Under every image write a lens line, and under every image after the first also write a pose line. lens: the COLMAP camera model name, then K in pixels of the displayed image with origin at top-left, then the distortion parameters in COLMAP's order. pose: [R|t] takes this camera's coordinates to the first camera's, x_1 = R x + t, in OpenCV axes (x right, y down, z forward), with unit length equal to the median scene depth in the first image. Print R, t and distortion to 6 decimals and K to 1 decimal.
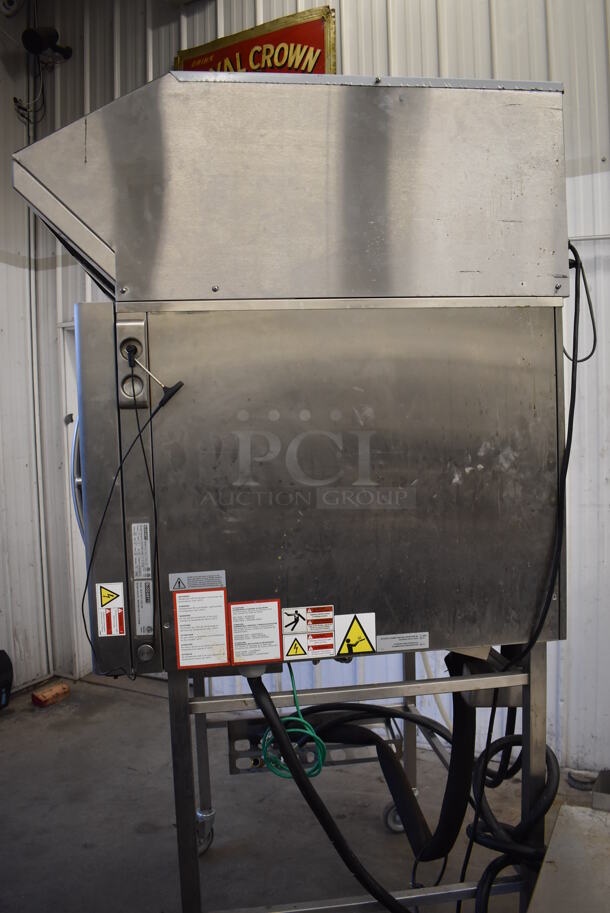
lens RADIAL K [[706.1, 0, 301.4], [0, 706.1, 455.0], [0, 0, 1]] dist [-0.091441, 0.004023]
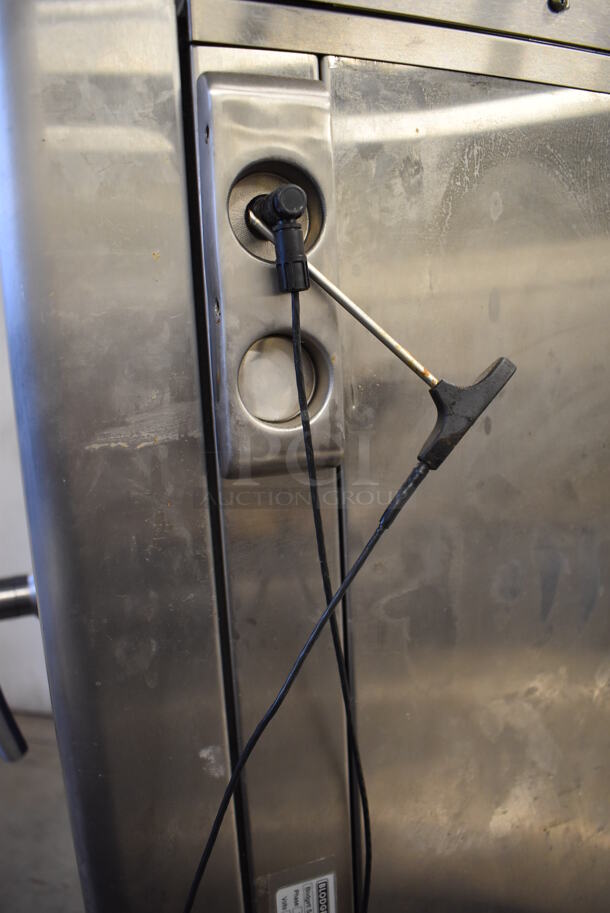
lens RADIAL K [[706.1, 0, 301.4], [0, 706.1, 455.0], [0, 0, 1]] dist [-0.091441, 0.004023]
pose [[0.969195, -0.052064, 0.240728, -0.289062], [0.020028, 0.990825, 0.133658, -0.103640], [-0.245478, -0.124719, 0.961346, 0.774093]]
